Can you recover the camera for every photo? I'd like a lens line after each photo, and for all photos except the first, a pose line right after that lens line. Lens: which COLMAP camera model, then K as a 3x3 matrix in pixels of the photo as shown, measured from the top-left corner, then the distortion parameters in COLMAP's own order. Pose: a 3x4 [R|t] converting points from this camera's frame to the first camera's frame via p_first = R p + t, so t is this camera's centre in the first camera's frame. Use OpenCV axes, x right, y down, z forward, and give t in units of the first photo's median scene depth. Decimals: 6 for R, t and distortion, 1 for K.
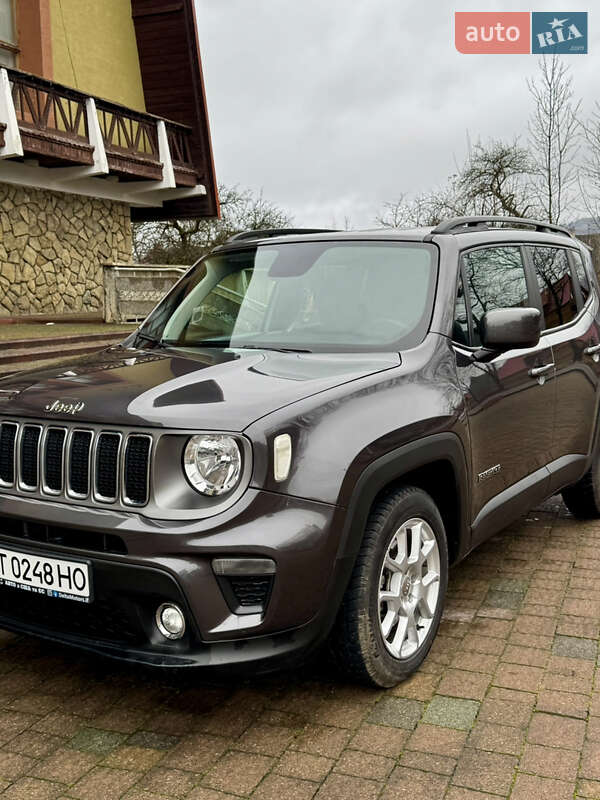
lens RADIAL K [[920.2, 0, 300.0], [0, 920.2, 400.0], [0, 0, 1]] dist [0.231042, -0.582856]
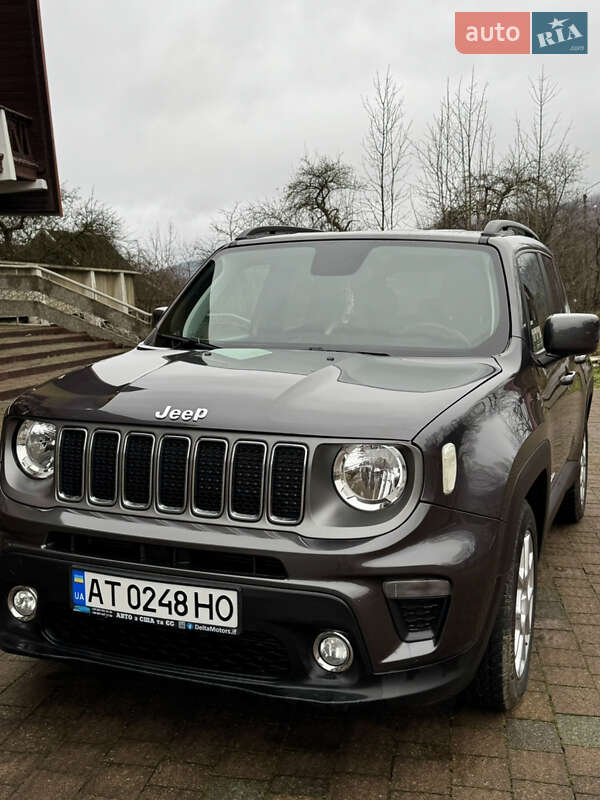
lens RADIAL K [[920.2, 0, 300.0], [0, 920.2, 400.0], [0, 0, 1]] dist [0.231042, -0.582856]
pose [[0.977884, 0.004245, 0.209105, -0.290783], [-0.002505, 0.999960, -0.008588, 0.001894], [-0.209133, 0.007874, 0.977856, 0.102339]]
